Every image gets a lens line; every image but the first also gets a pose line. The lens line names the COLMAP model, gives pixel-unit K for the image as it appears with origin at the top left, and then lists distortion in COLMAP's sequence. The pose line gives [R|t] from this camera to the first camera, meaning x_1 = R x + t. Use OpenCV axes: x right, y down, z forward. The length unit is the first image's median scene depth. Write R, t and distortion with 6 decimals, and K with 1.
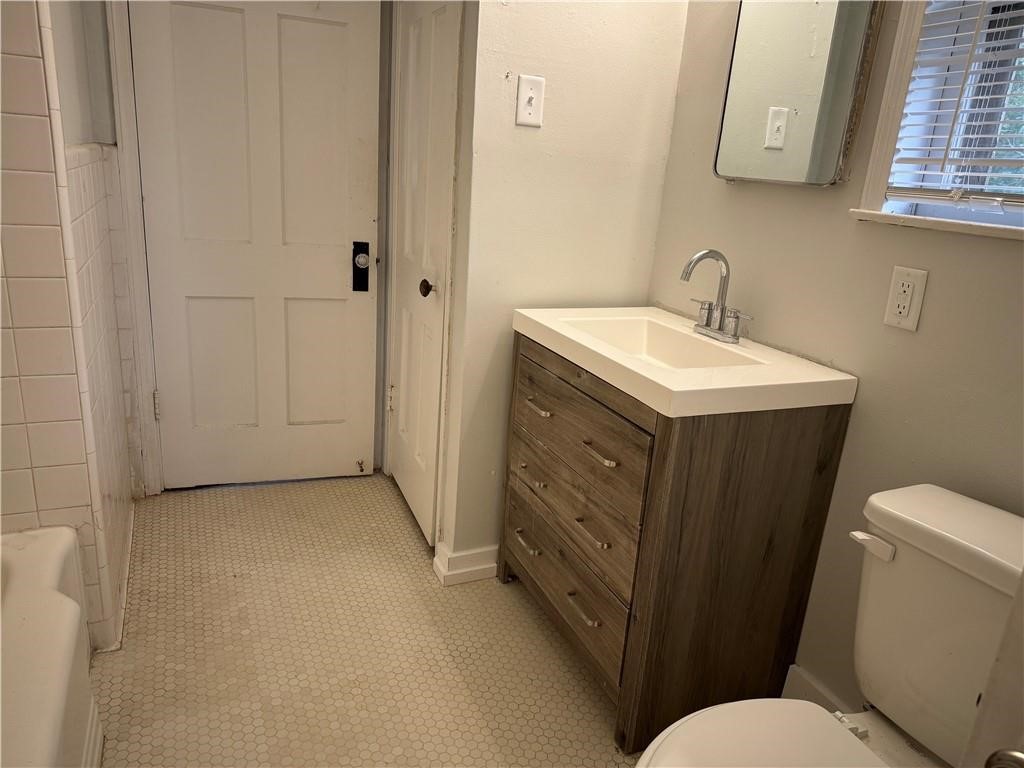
lens RADIAL K [[737.7, 0, 511.6], [0, 737.7, 387.2], [0, 0, 1]] dist [0.065422, -0.019687]
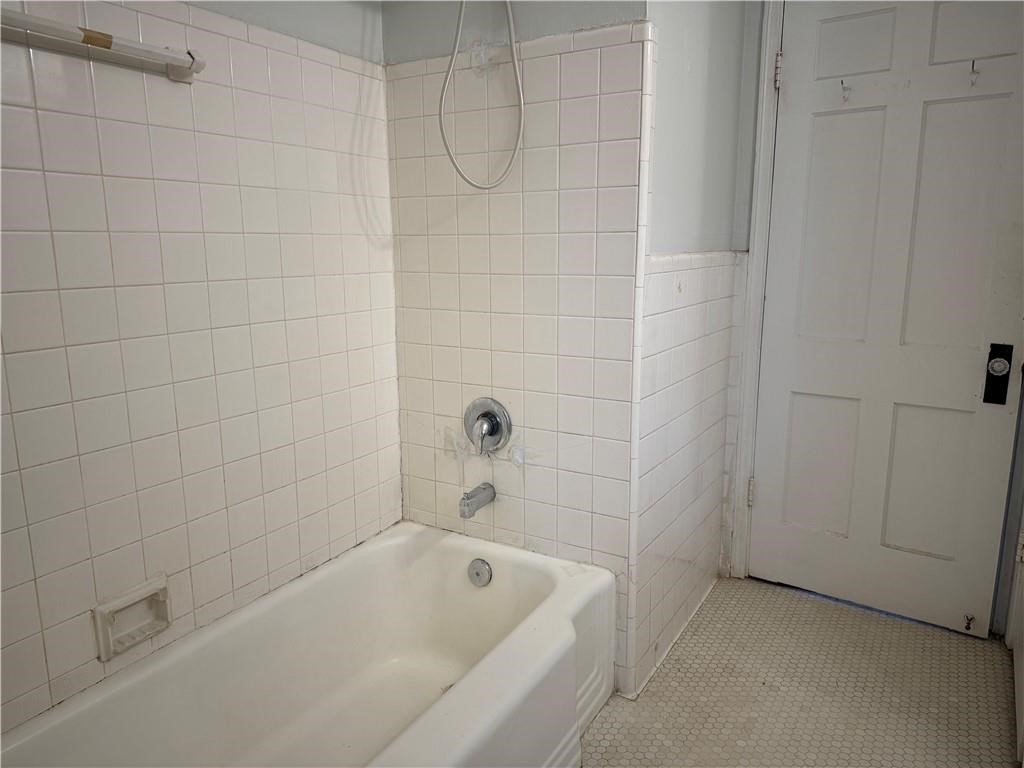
lens RADIAL K [[737.7, 0, 513.9], [0, 737.7, 381.1], [0, 0, 1]] dist [0.065422, -0.019687]
pose [[0.593304, 0.079177, -0.801075, 0.145232], [-0.196014, 0.979407, -0.048371, -0.011821], [0.780749, 0.185721, 0.596606, 0.099096]]
